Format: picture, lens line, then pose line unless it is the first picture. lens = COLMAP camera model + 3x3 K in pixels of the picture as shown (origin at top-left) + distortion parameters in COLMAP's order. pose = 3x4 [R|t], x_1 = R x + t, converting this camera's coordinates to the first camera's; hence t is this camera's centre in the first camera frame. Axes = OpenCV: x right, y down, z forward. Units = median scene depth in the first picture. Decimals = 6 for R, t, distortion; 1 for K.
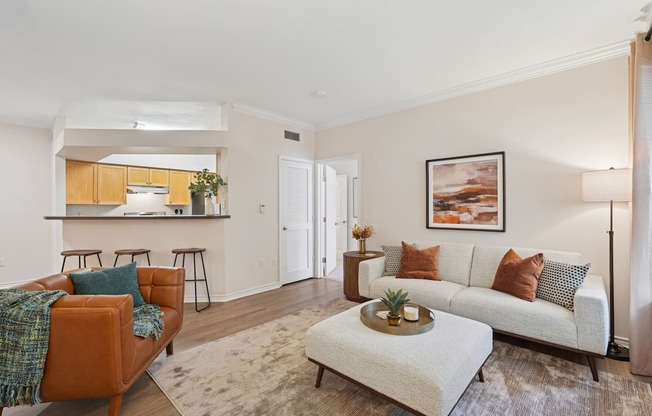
lens RADIAL K [[290.8, 0, 326.8], [0, 290.8, 206.2], [0, 0, 1]] dist [0.000300, 0.000078]
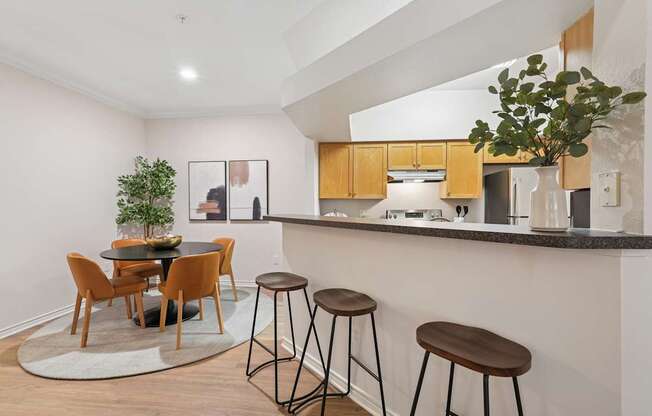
lens RADIAL K [[290.8, 0, 326.8], [0, 290.8, 206.2], [0, 0, 1]] dist [0.000300, 0.000078]
pose [[0.591012, 0.006525, -0.806636, -0.217737], [0.007384, 0.999882, 0.013498, 0.001709], [0.806629, -0.013934, 0.590894, 0.480136]]
